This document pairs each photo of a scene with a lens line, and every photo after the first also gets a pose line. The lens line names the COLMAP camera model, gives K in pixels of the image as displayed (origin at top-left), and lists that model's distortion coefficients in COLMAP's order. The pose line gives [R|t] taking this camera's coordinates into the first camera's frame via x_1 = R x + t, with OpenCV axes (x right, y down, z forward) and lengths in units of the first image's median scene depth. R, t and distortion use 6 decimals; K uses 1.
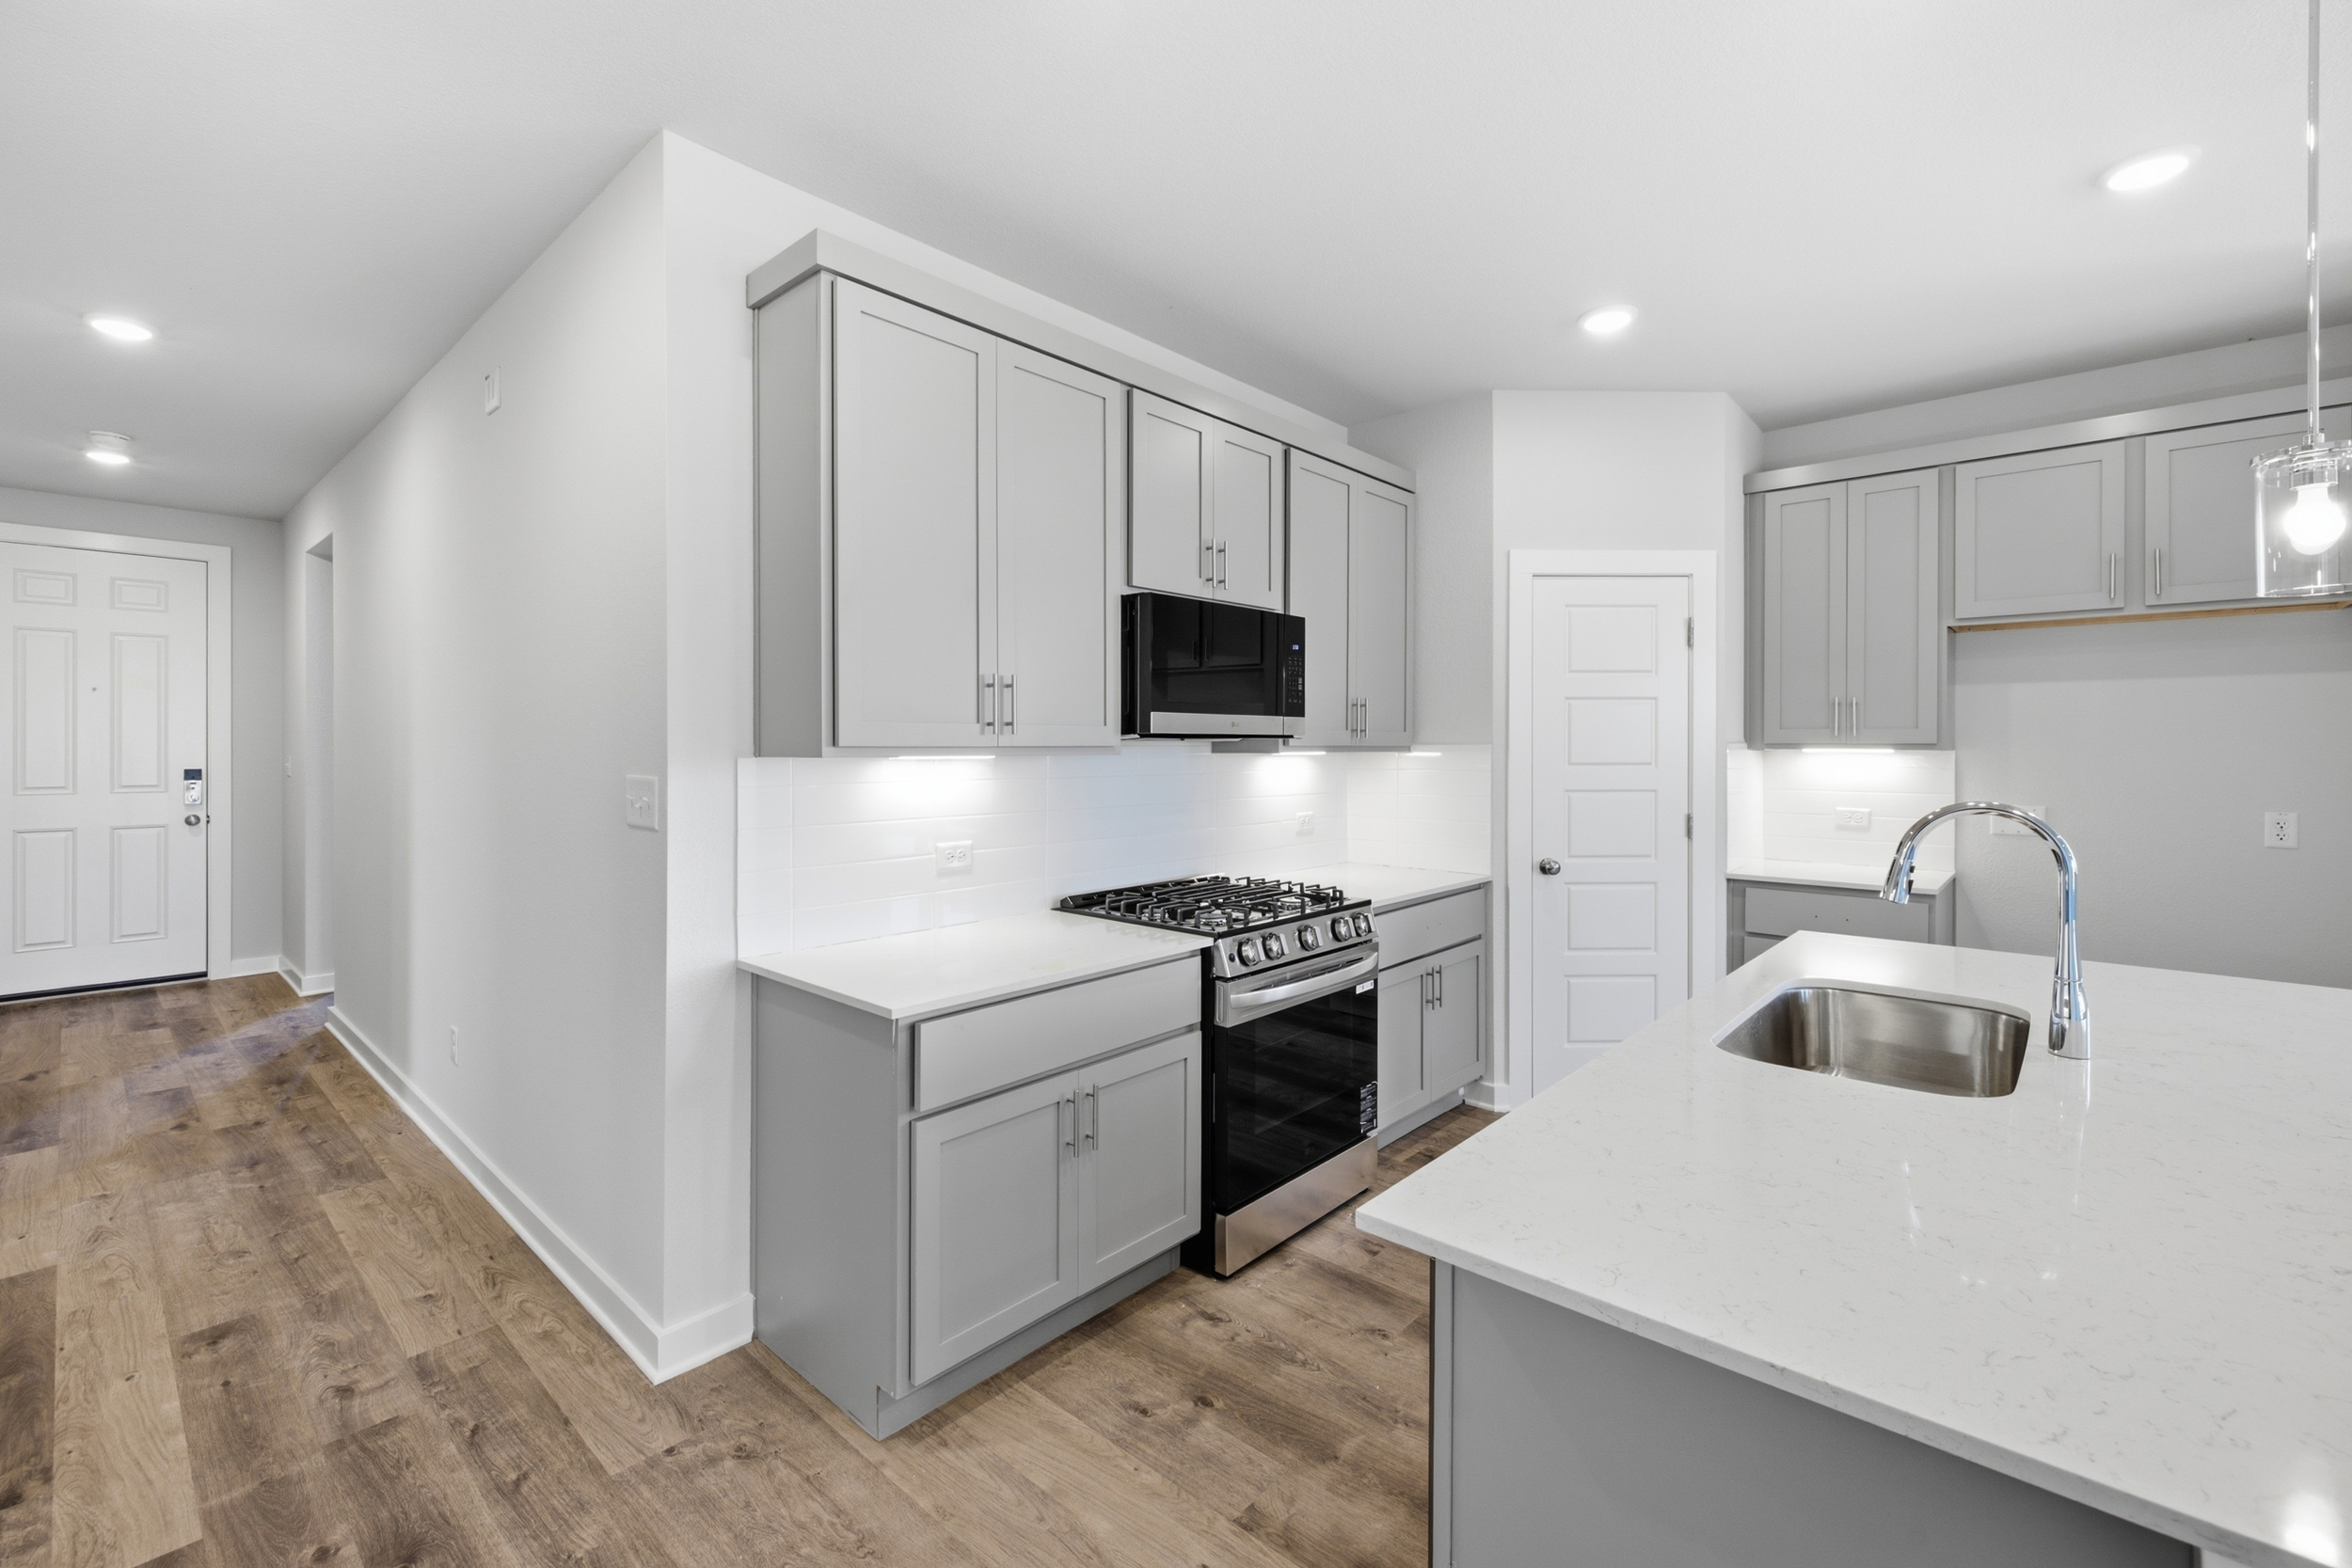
lens RADIAL K [[1015.4, 0, 1152.3], [0, 1015.4, 751.5], [0, 0, 1]] dist [0.003728, 0.000397]
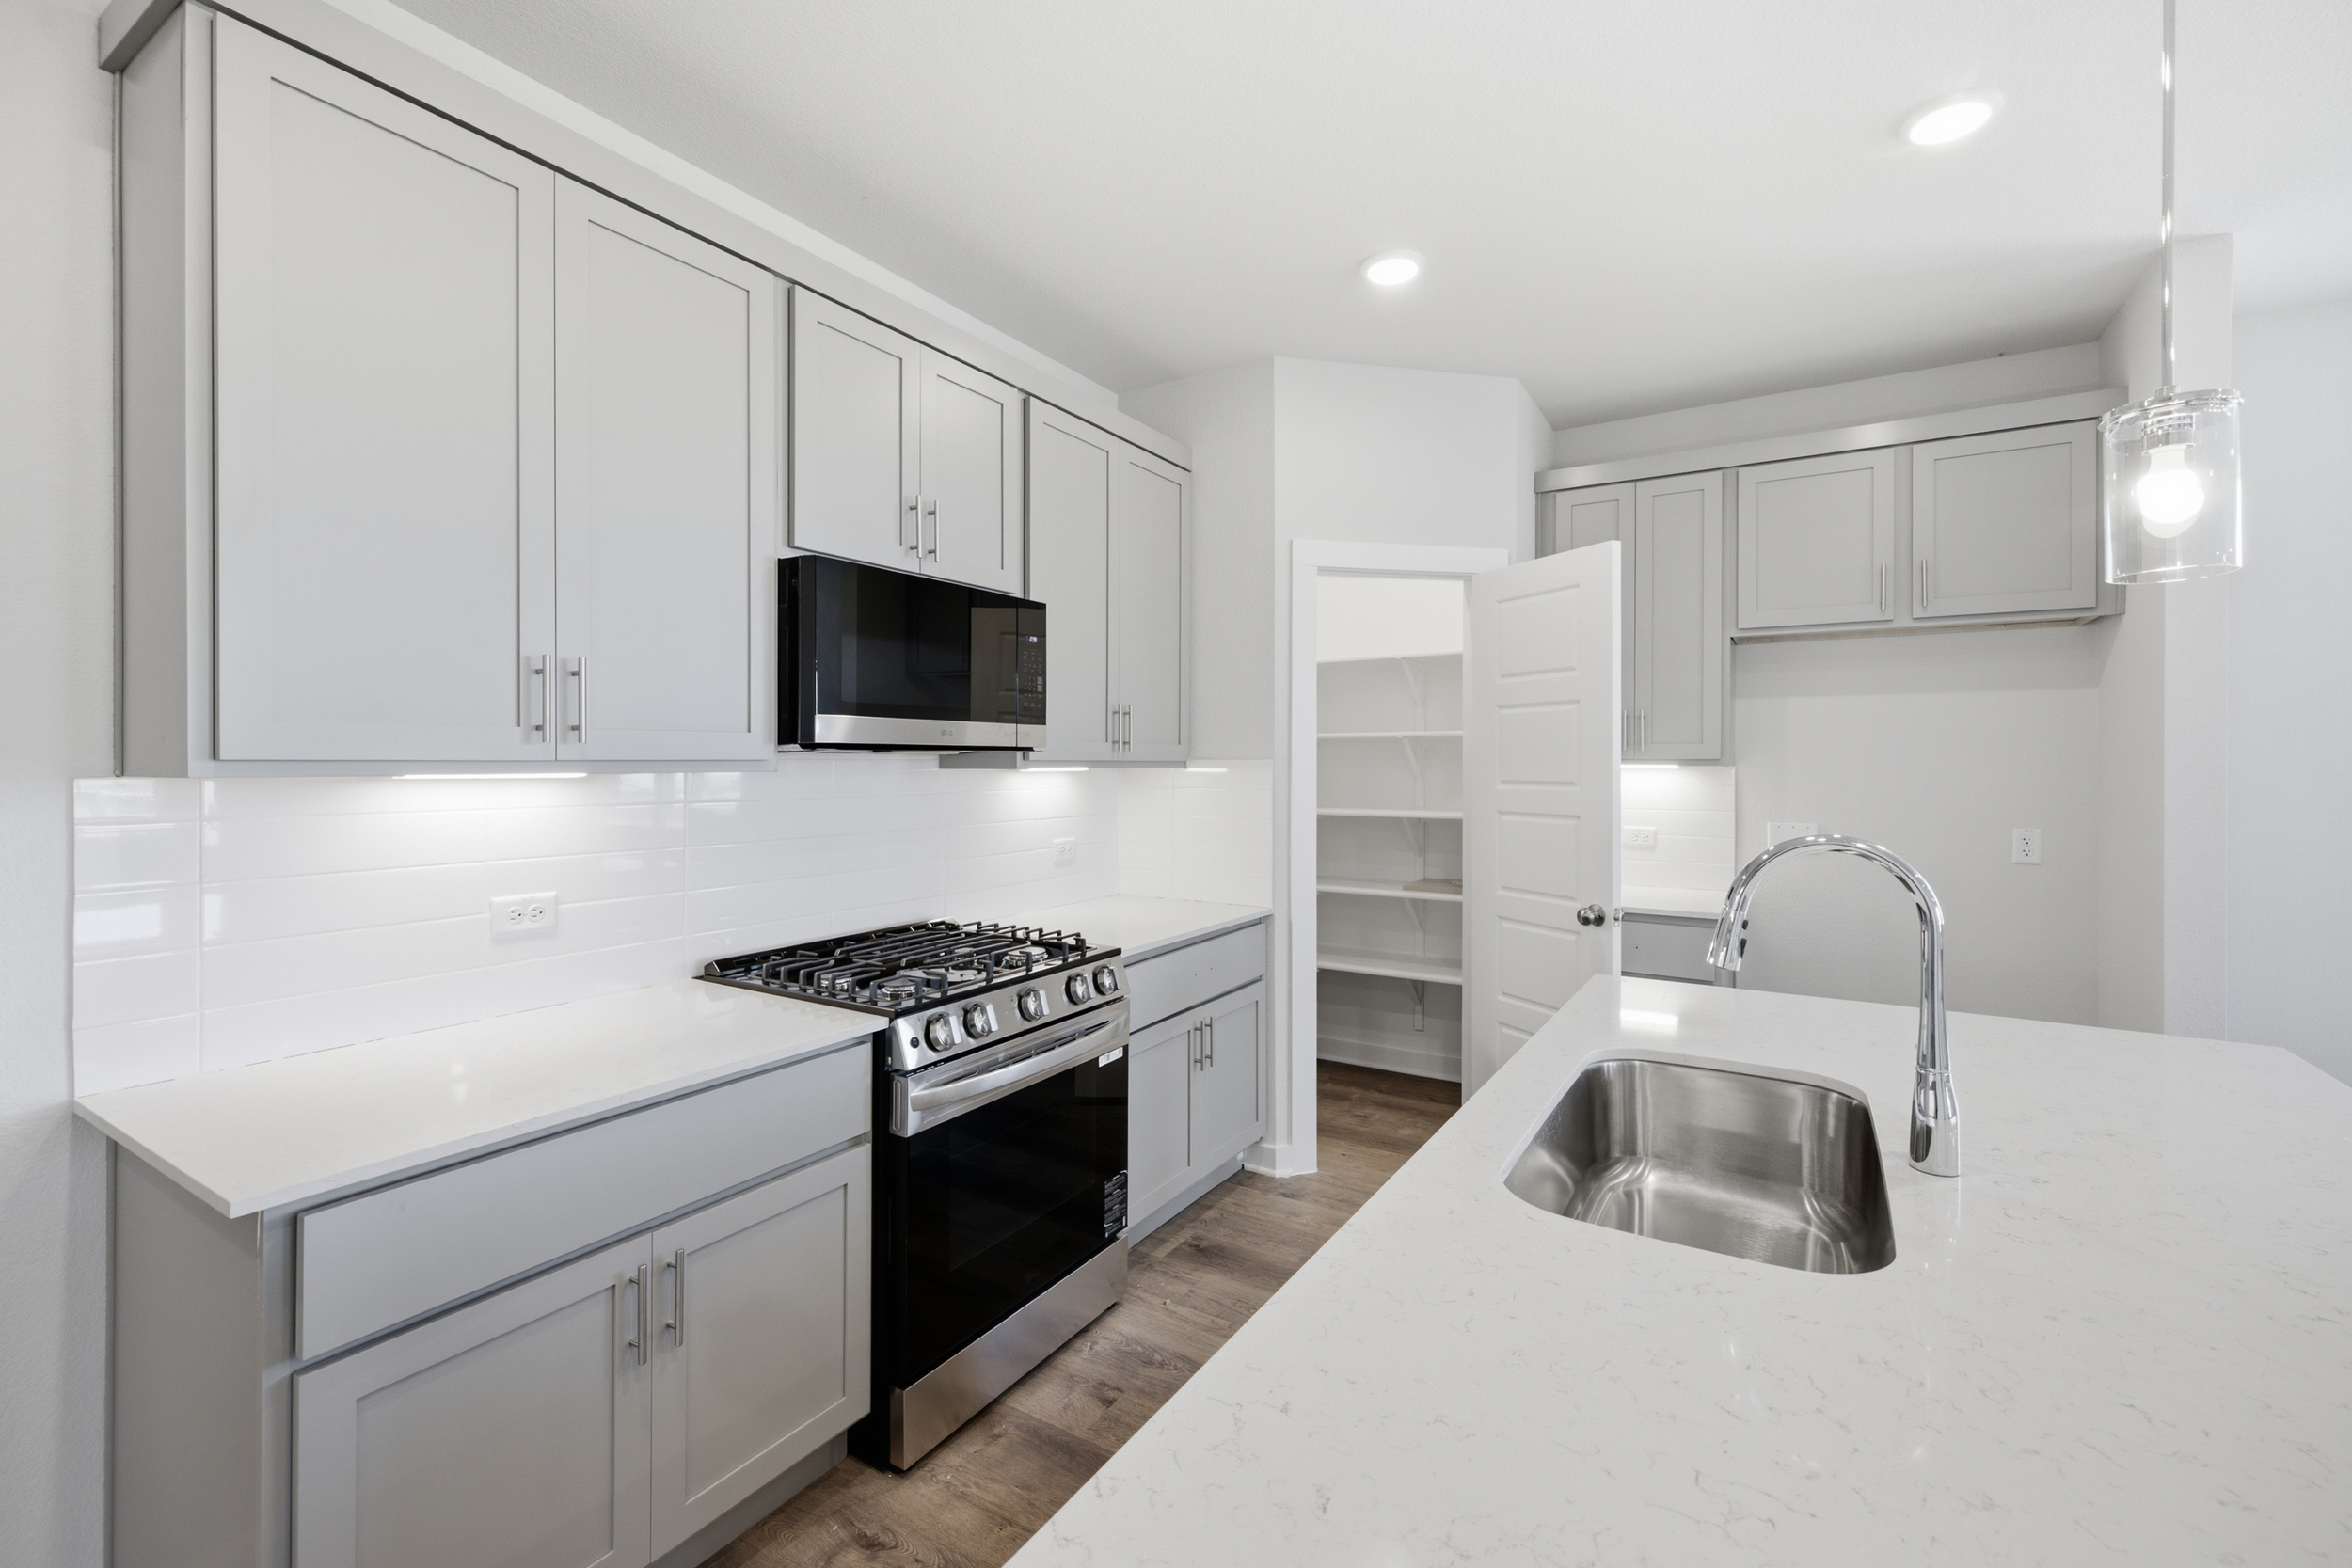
lens RADIAL K [[999.2, 0, 1175.5], [0, 999.2, 765.6], [0, 0, 1]] dist [0.000158, -0.000082]
pose [[0.982979, 0.000403, 0.183720, 0.121464], [-0.000217, 0.999999, -0.001031, -0.000775], [-0.183720, 0.000974, 0.982978, 0.218978]]
